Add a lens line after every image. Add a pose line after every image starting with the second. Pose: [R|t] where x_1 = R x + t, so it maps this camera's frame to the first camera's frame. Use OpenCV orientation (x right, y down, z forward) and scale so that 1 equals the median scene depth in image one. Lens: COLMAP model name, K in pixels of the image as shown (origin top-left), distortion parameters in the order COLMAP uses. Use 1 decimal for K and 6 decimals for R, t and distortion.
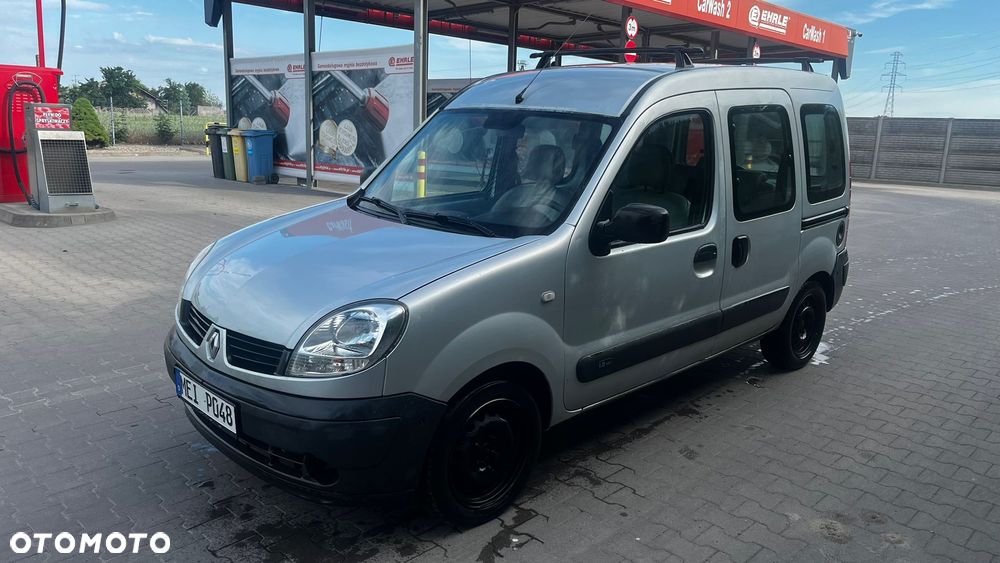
lens RADIAL K [[763.3, 0, 499.5], [0, 763.3, 285.4], [0, 0, 1]] dist [0.029028, -0.025550]
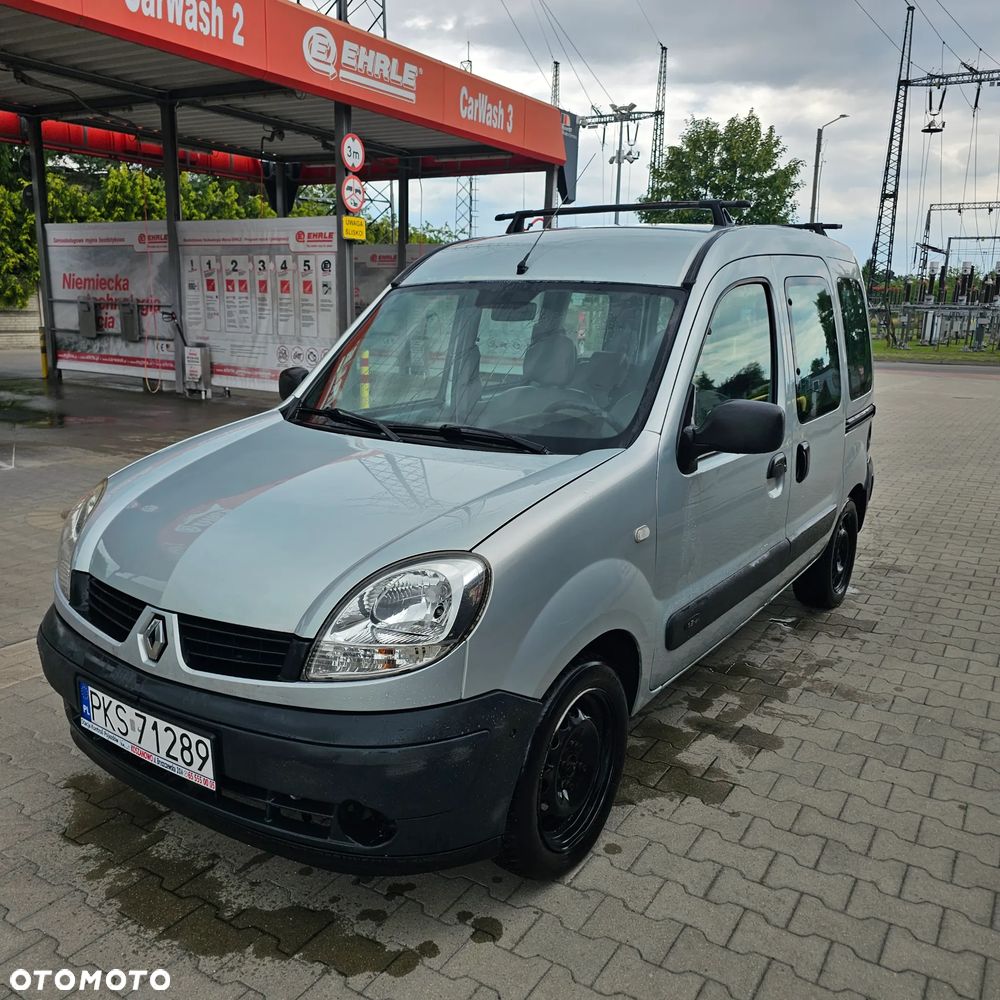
lens RADIAL K [[893.1, 0, 475.7], [0, 893.1, 509.6], [0, 0, 1]] dist [0.063687, -0.071130]
pose [[0.982859, -0.051441, 0.177039, -0.222513], [0.053851, 0.998510, -0.008831, -0.008394], [-0.176321, 0.018213, 0.984164, 0.203441]]
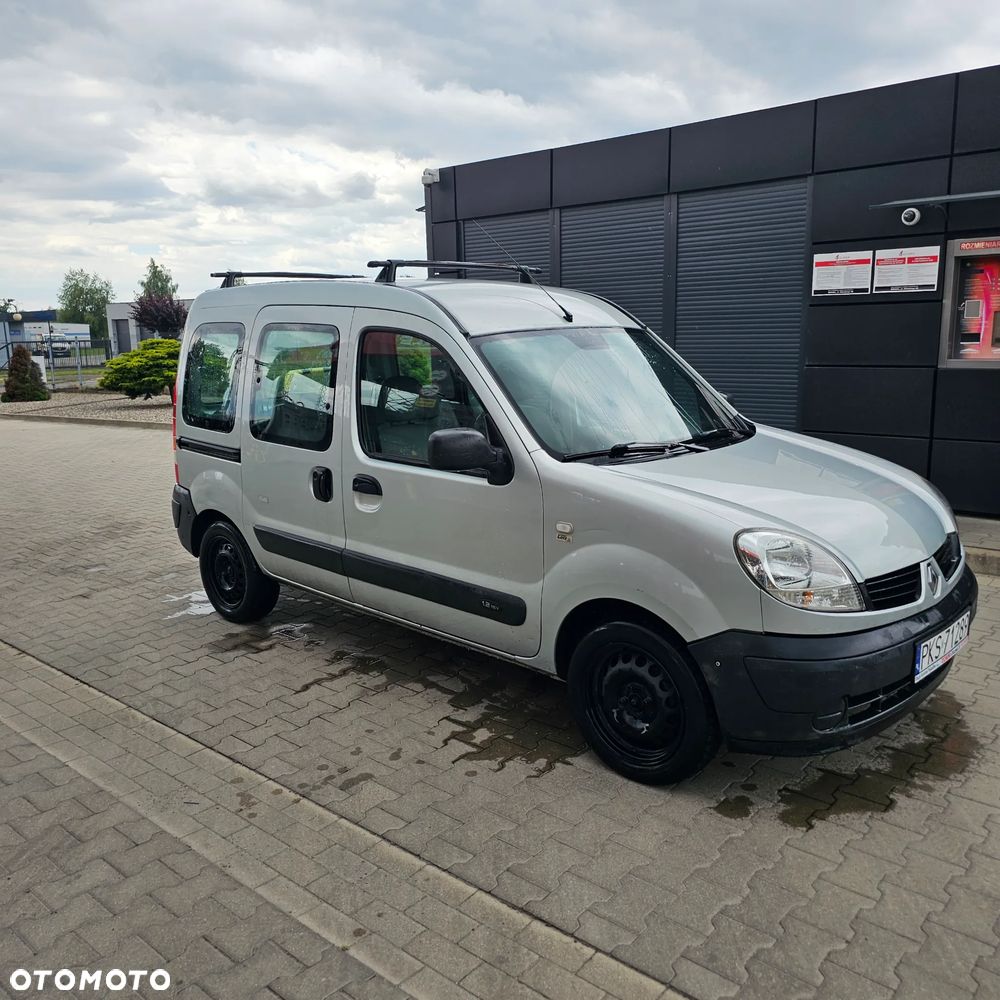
lens RADIAL K [[893.1, 0, 511.8], [0, 893.1, 492.6], [0, 0, 1]] dist [0.063687, -0.071130]
pose [[-0.049076, -0.209293, 0.976621, -1.287760], [0.259438, 0.941565, 0.214817, -0.356897], [-0.964512, 0.263915, 0.008090, 1.354644]]
